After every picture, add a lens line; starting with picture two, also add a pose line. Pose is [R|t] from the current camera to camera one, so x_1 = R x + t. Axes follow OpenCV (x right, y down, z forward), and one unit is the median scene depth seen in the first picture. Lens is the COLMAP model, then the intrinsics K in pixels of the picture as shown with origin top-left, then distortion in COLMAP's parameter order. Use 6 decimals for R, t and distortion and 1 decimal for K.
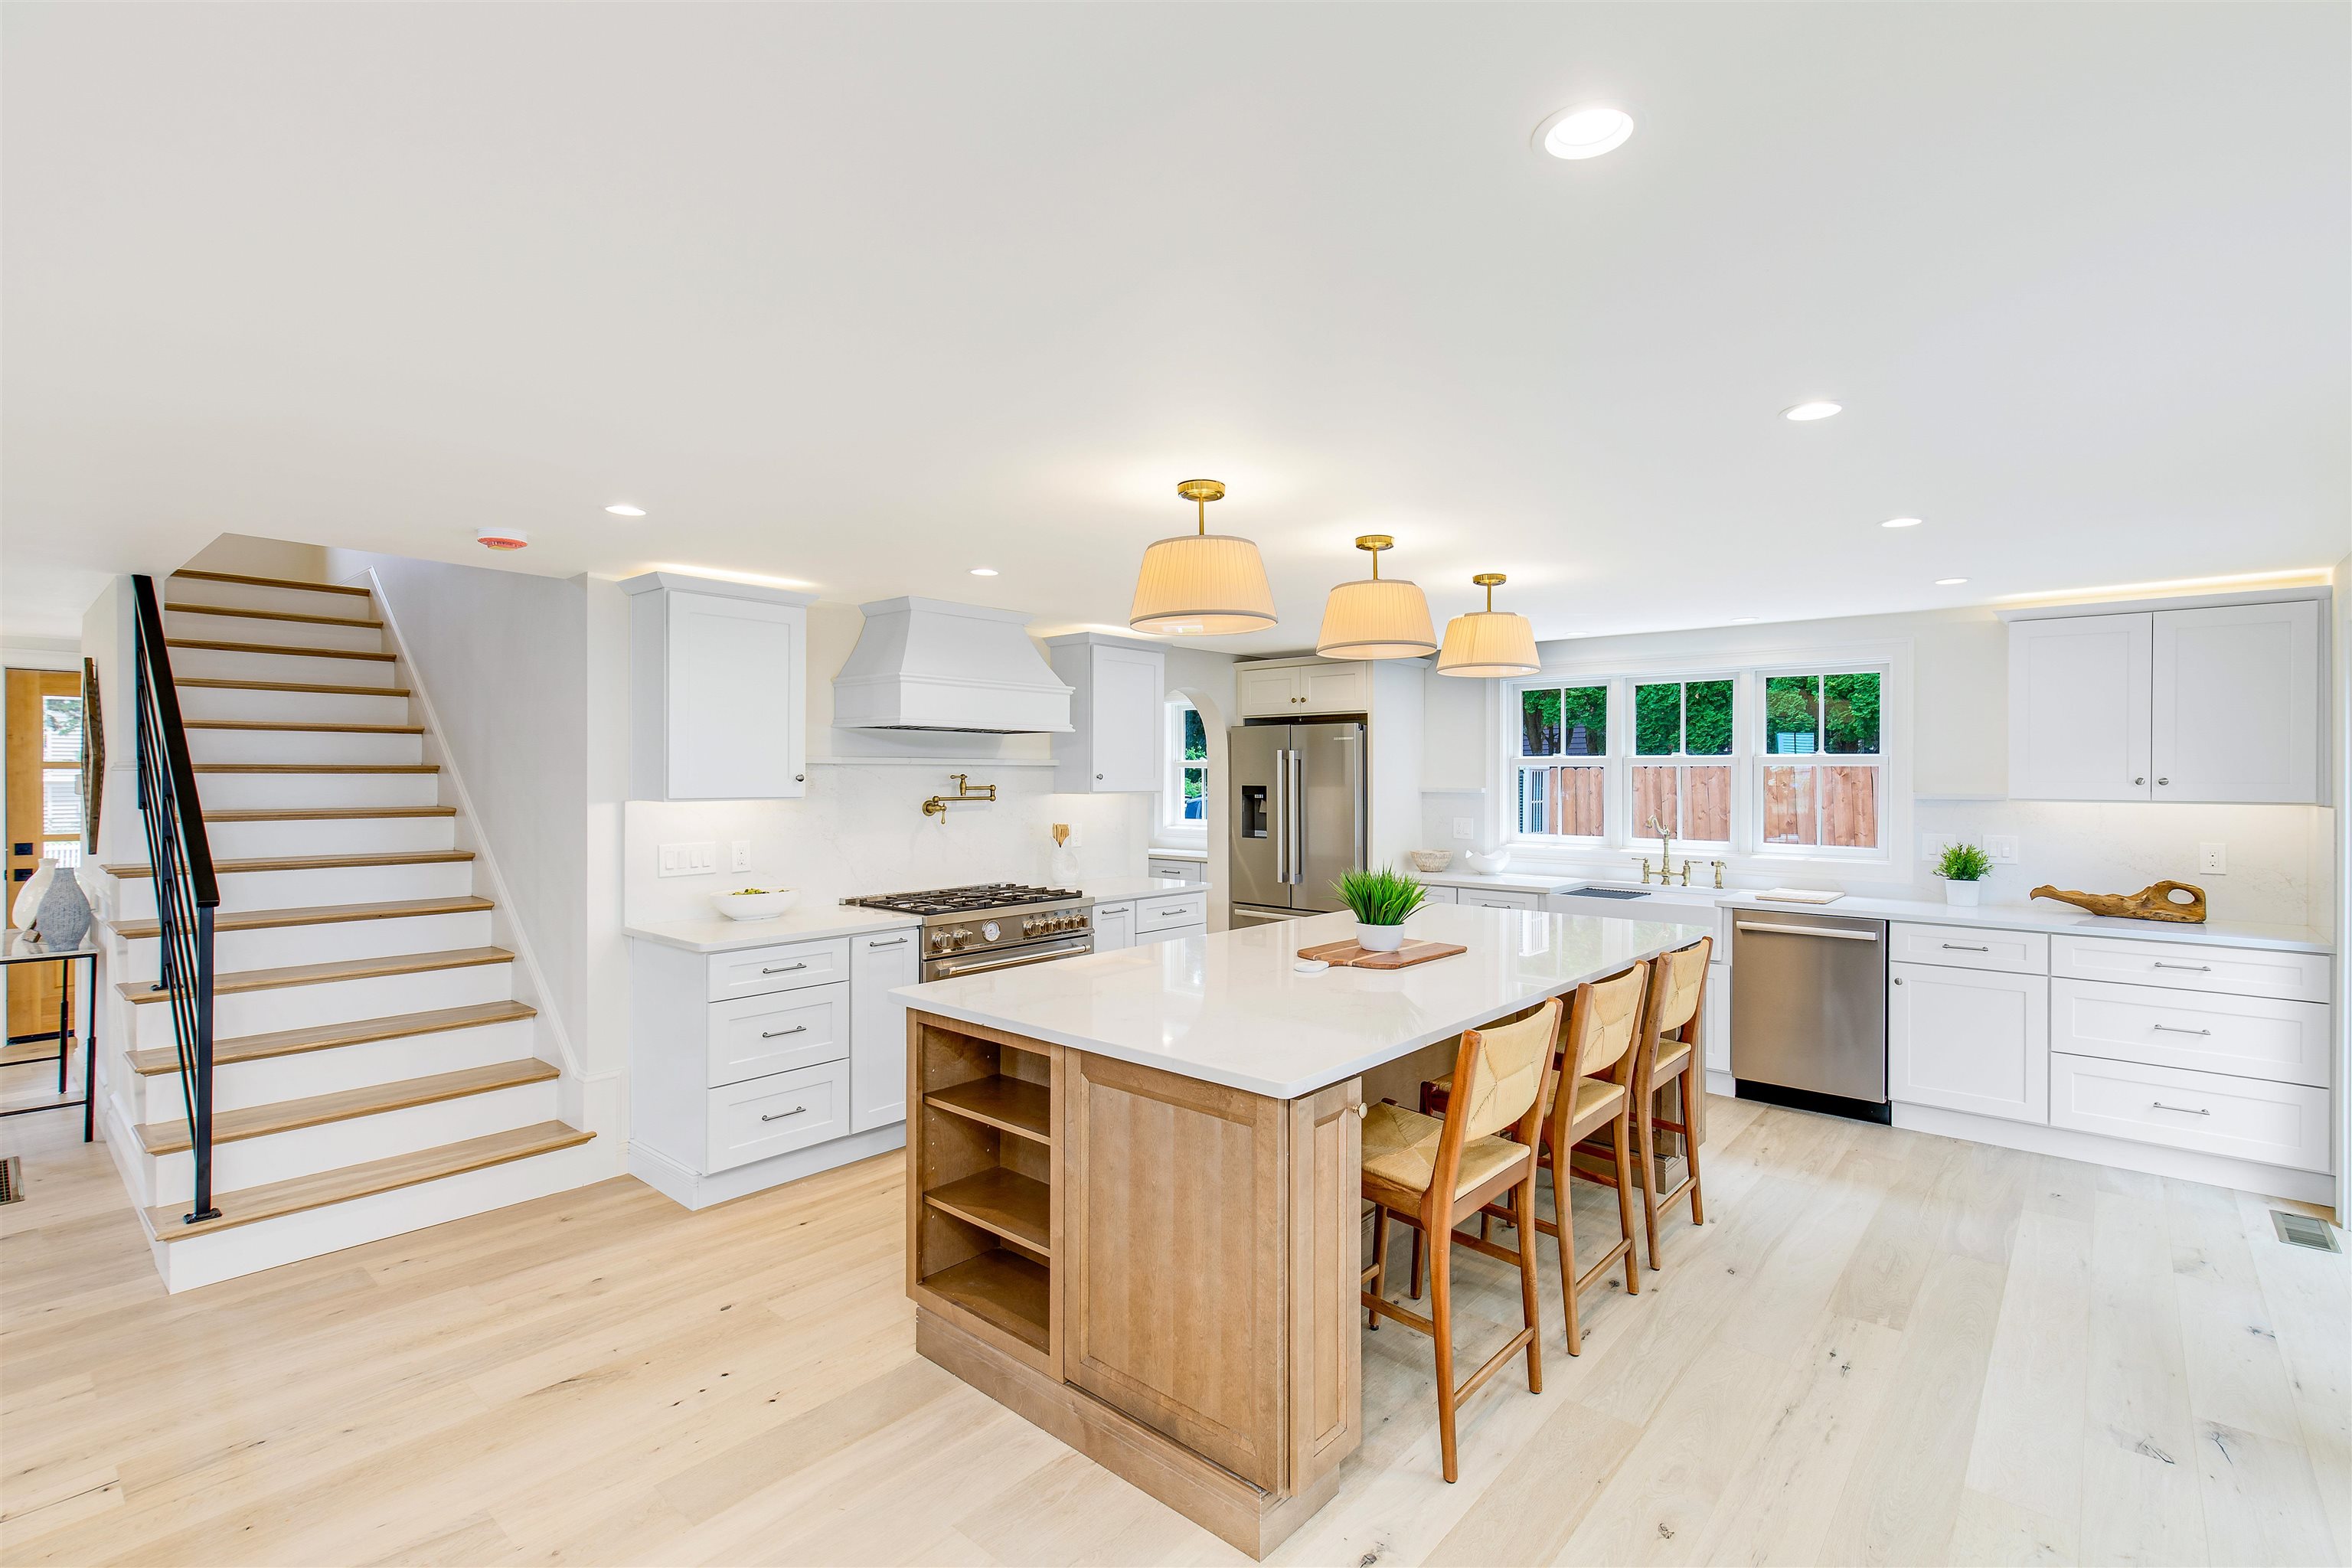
lens RADIAL K [[1055.6, 0, 1201.1], [0, 1055.6, 780.0], [0, 0, 1]] dist [0.012951, -0.003265]
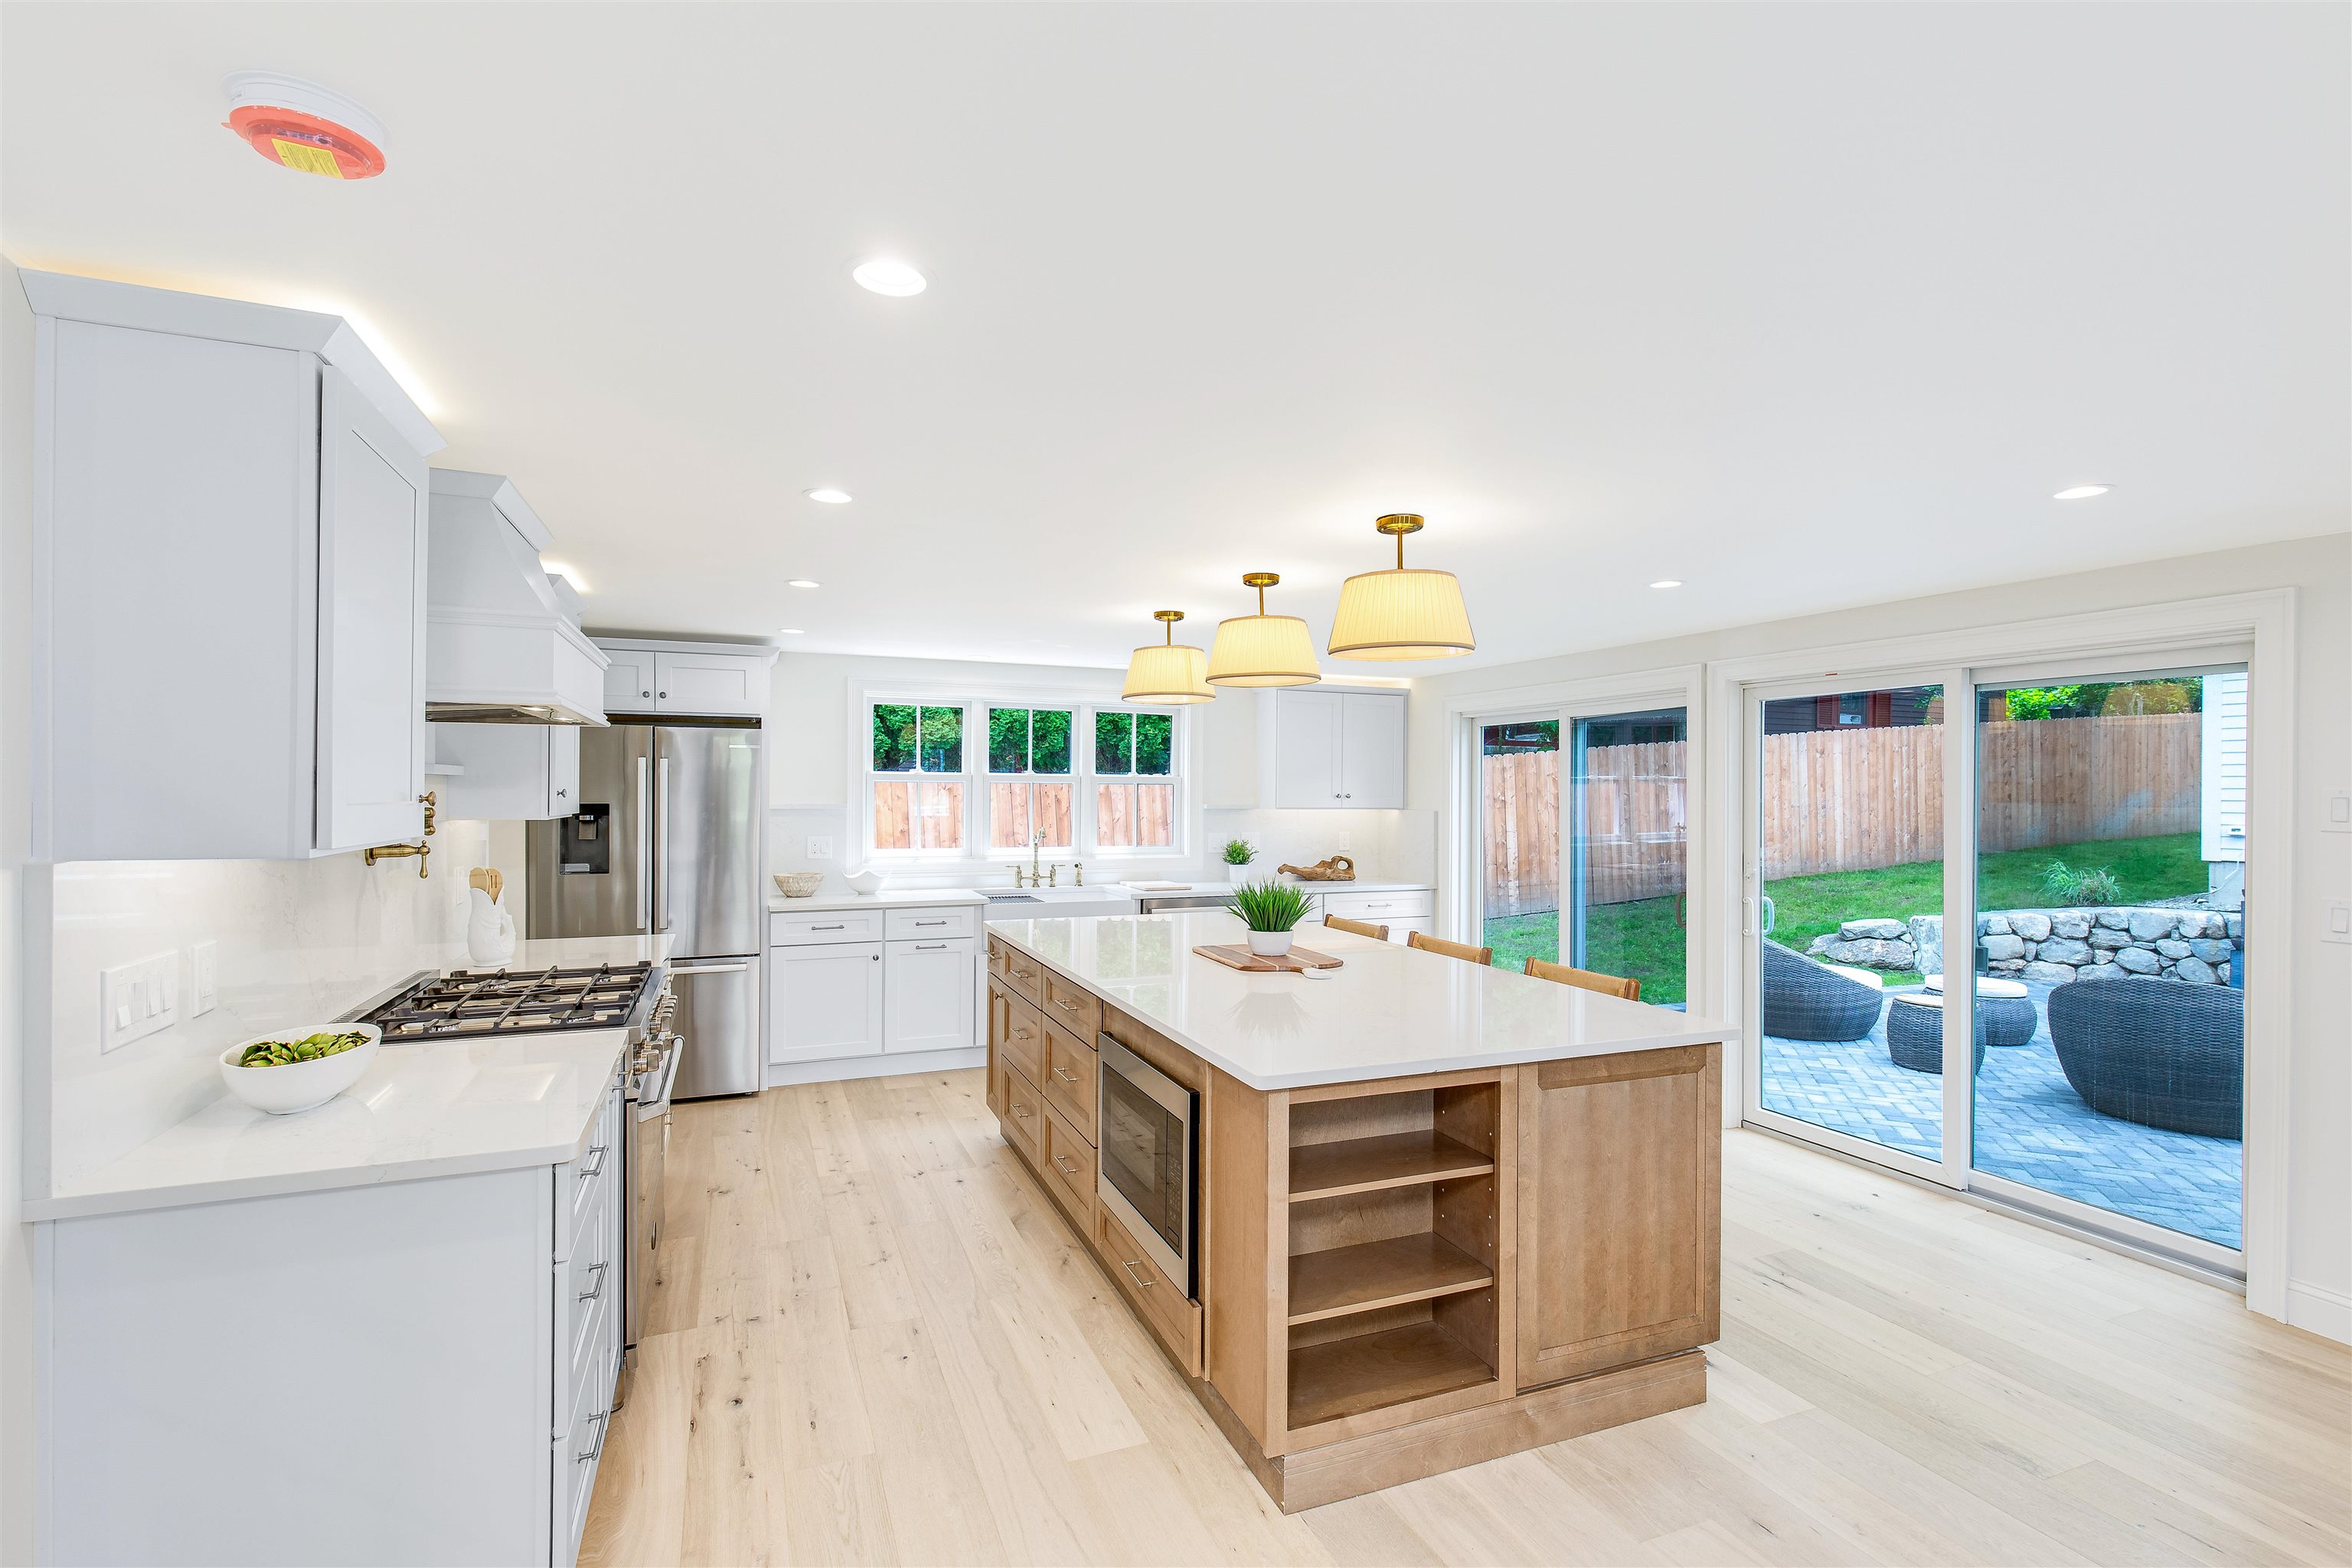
lens RADIAL K [[1055.6, 0, 1181.4], [0, 1055.6, 788.1], [0, 0, 1]] dist [0.012951, -0.003265]
pose [[0.462306, 0.002879, 0.886716, -0.582827], [-0.002190, 0.999995, -0.002105, -0.006441], [-0.886718, -0.000969, 0.462311, 0.400991]]
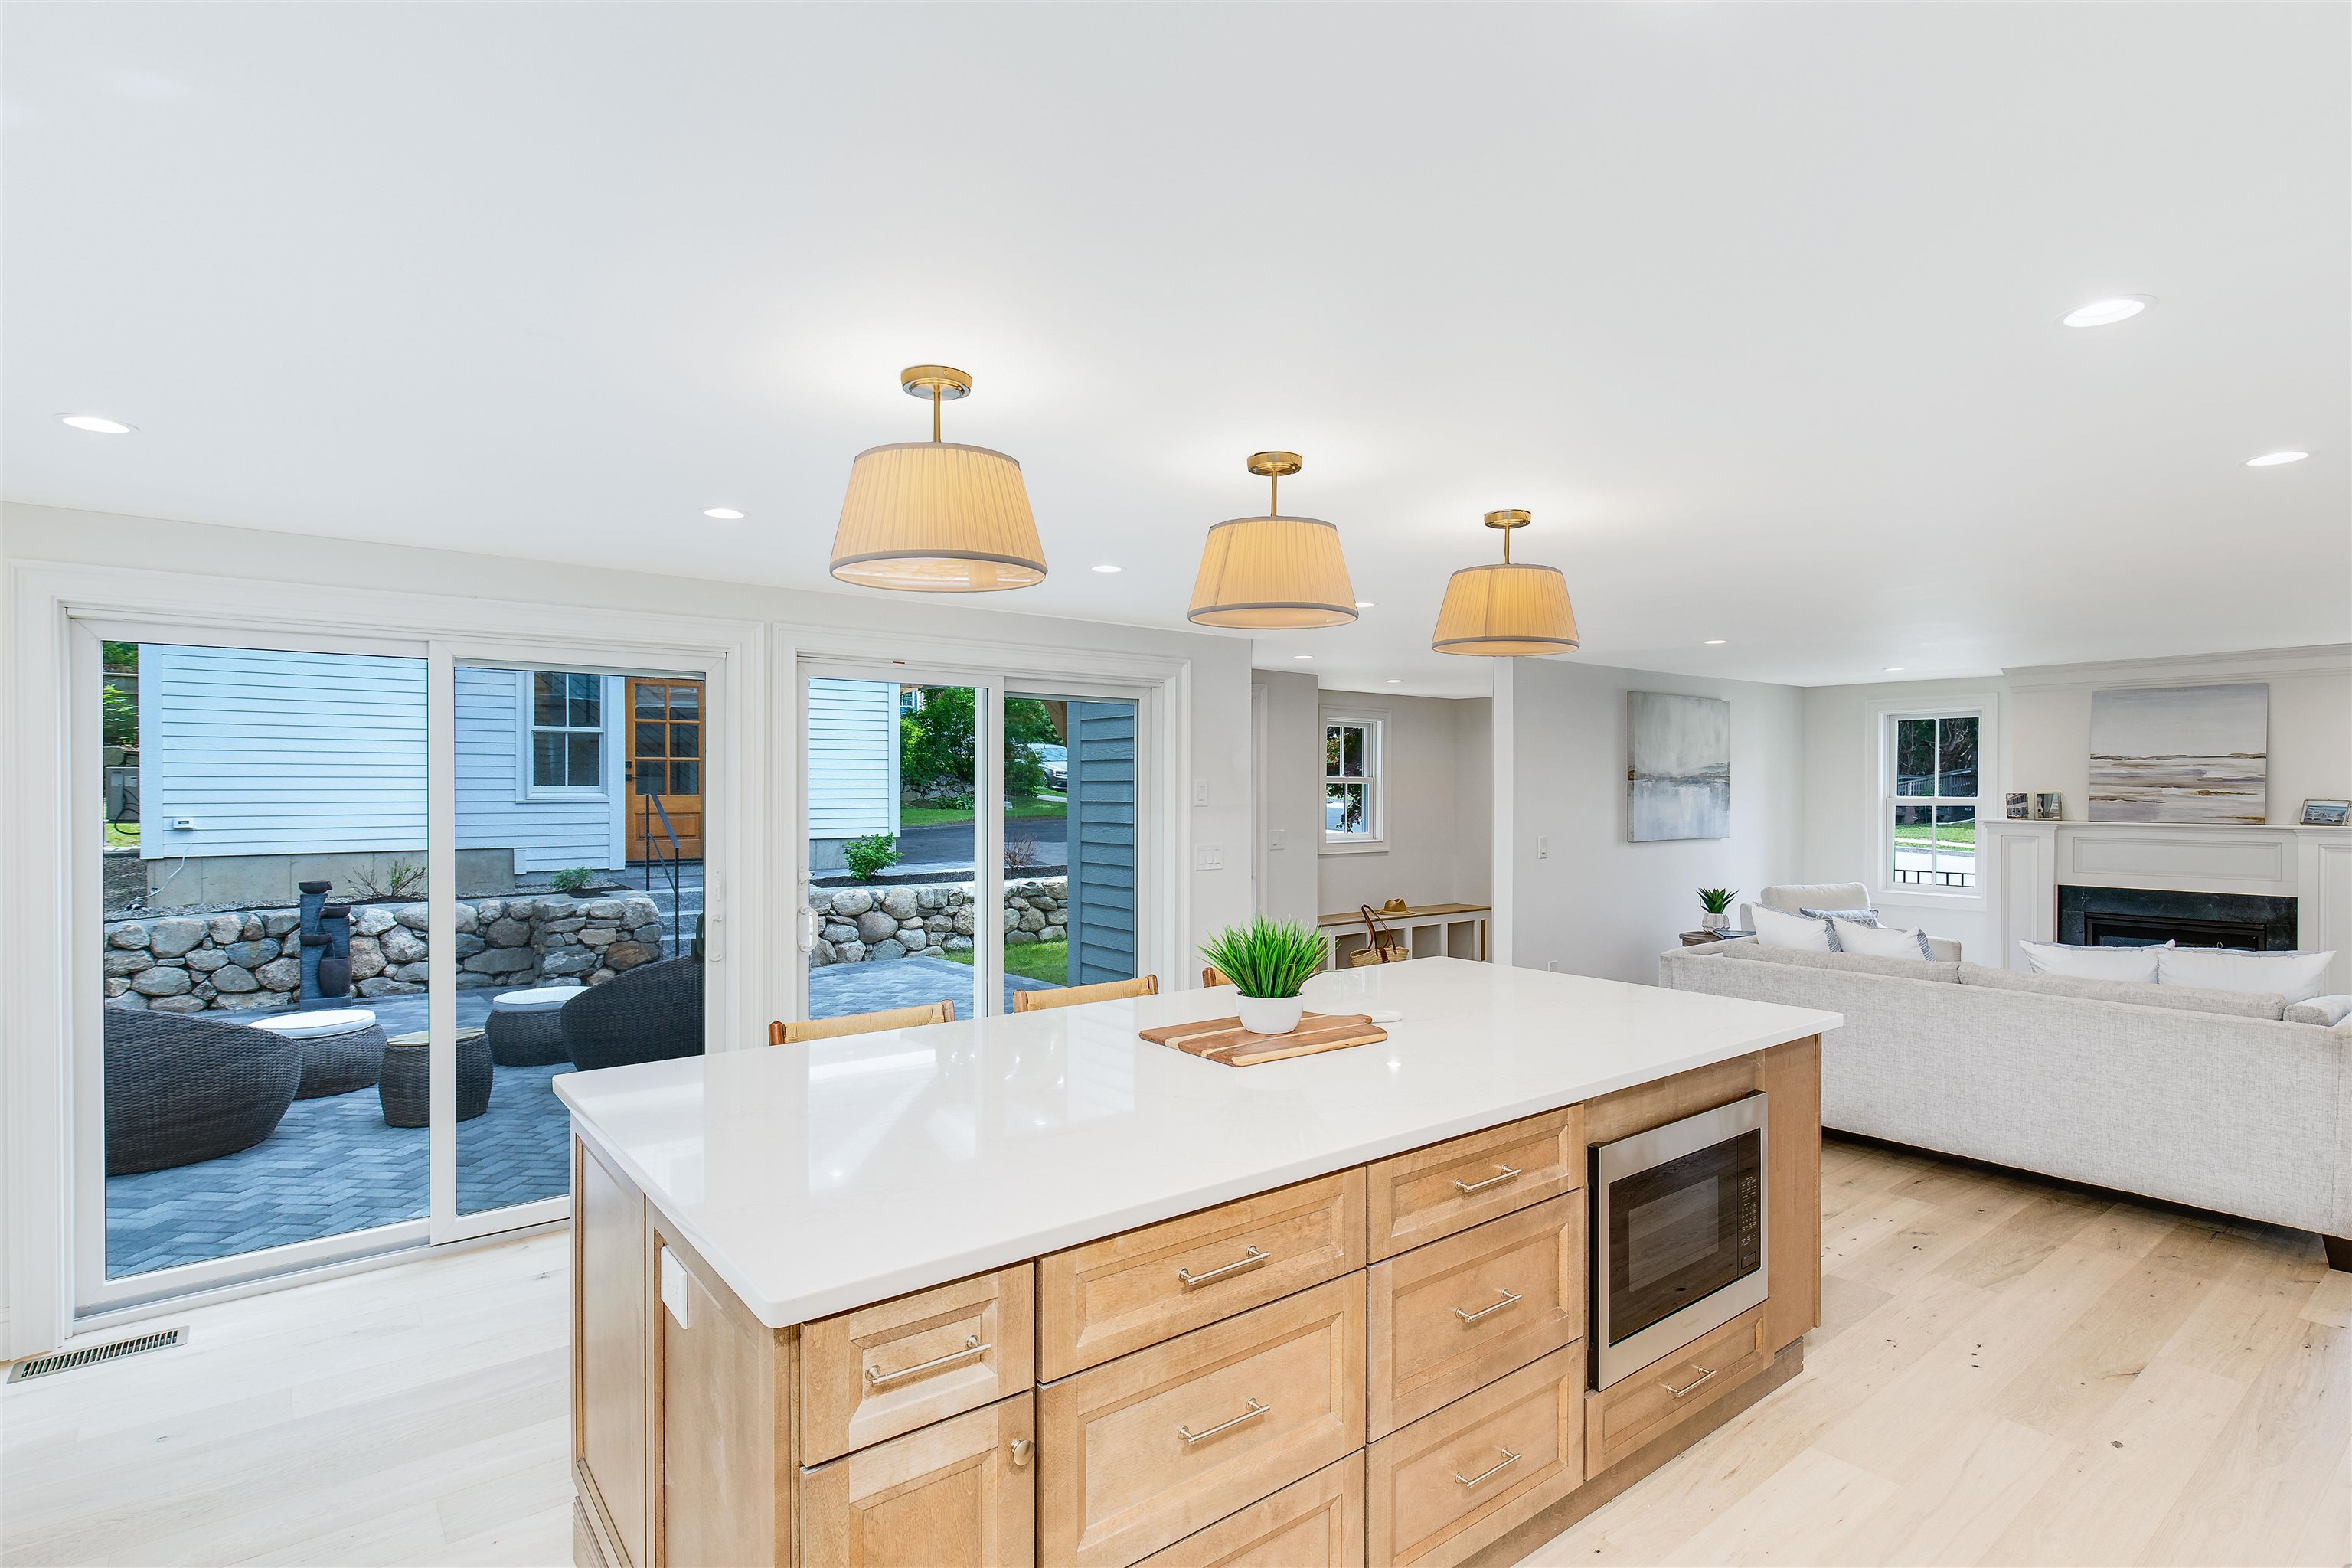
lens RADIAL K [[1175.8, 0, 1187.1], [0, 1175.8, 789.3], [0, 0, 1]] dist [0.001270, -0.005455]
pose [[-0.982341, -0.001924, 0.187088, 0.075471], [-0.001042, 0.999988, 0.004808, -0.007682], [-0.187095, 0.004528, -0.982331, 1.277941]]
